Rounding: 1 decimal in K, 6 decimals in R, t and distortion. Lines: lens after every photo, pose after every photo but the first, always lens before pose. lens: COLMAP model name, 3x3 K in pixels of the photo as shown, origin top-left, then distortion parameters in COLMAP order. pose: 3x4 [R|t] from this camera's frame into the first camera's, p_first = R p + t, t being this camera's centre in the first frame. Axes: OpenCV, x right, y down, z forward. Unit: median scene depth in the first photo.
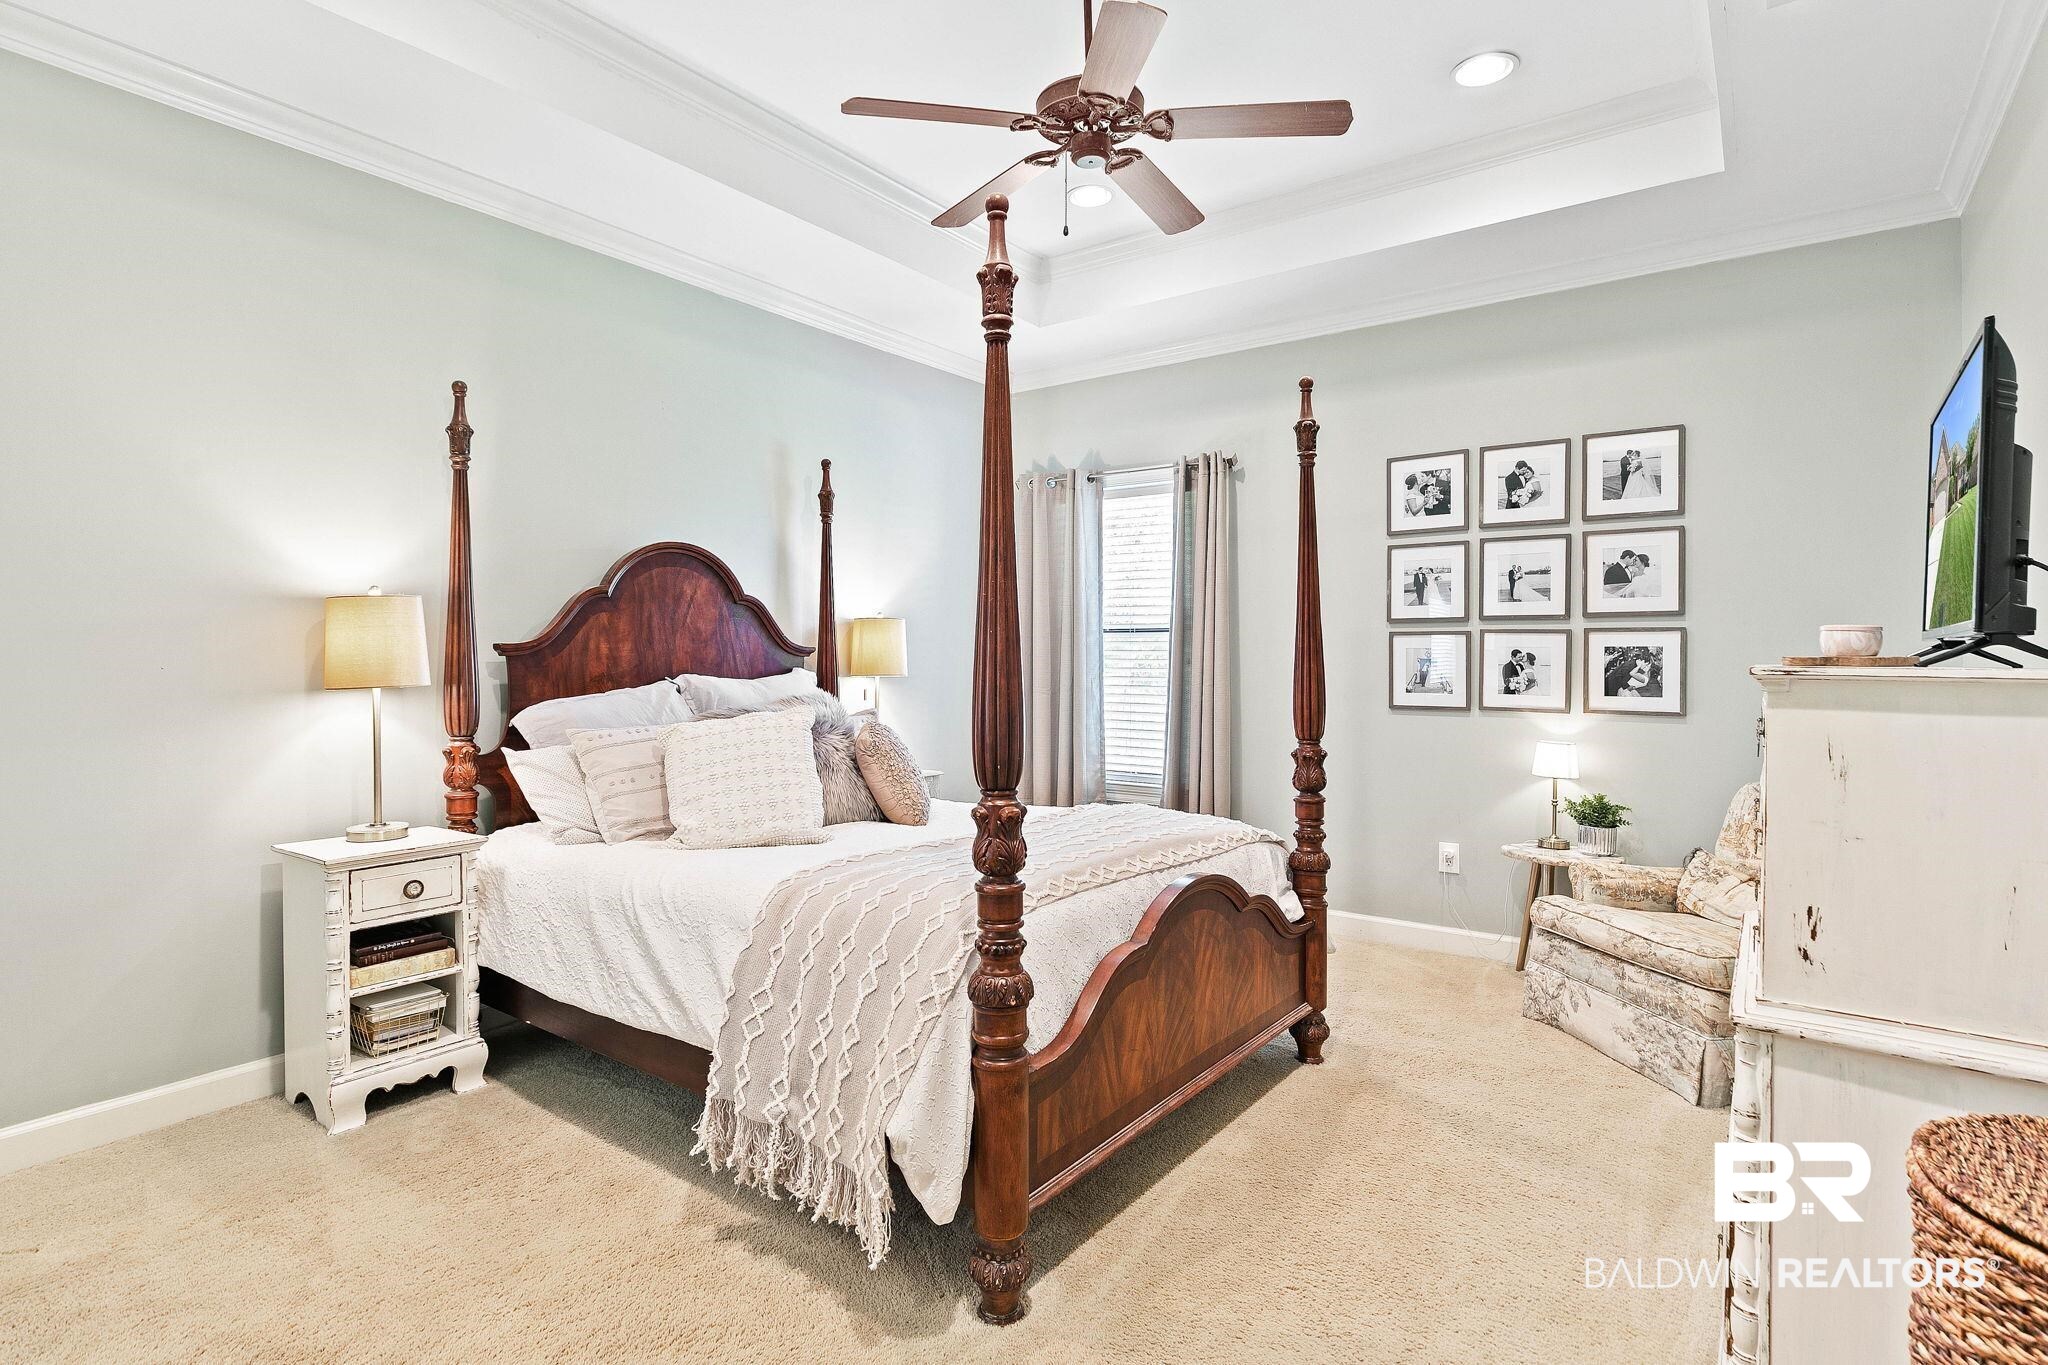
lens RADIAL K [[1040.3, 0, 1024.0], [0, 1040.3, 682.5], [0, 0, 1]] dist [-0.001940, -0.000436]
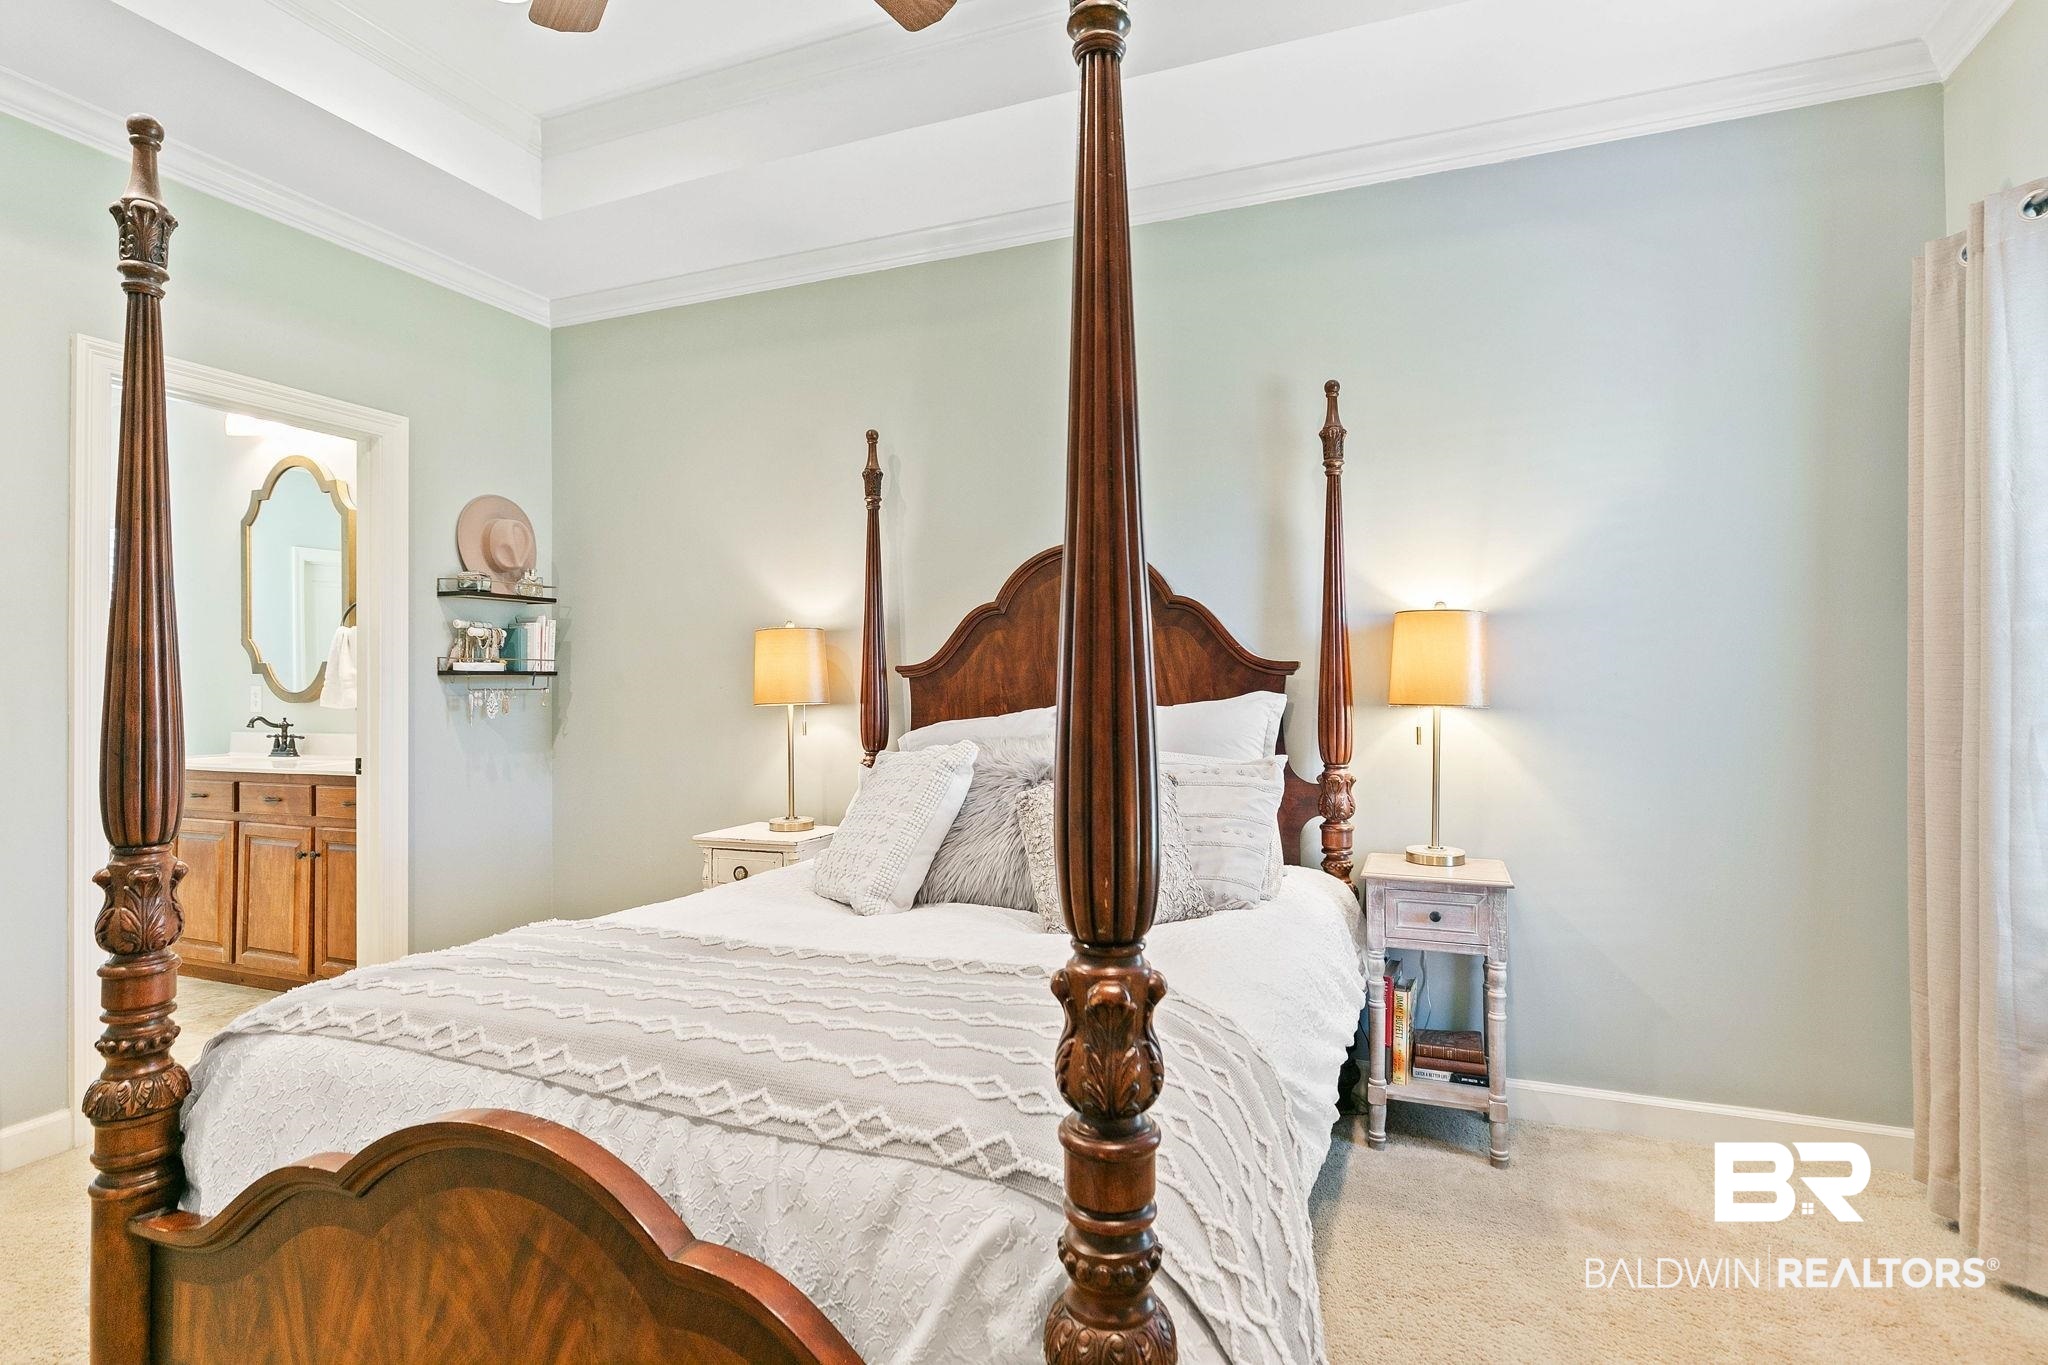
lens RADIAL K [[1040.3, 0, 1024.0], [0, 1040.3, 682.5], [0, 0, 1]] dist [-0.001940, -0.000436]
pose [[0.244219, 0.006272, -0.969700, 0.530893], [-0.012155, 0.999920, 0.003406, -0.024584], [0.969644, 0.010955, 0.244276, 0.825092]]
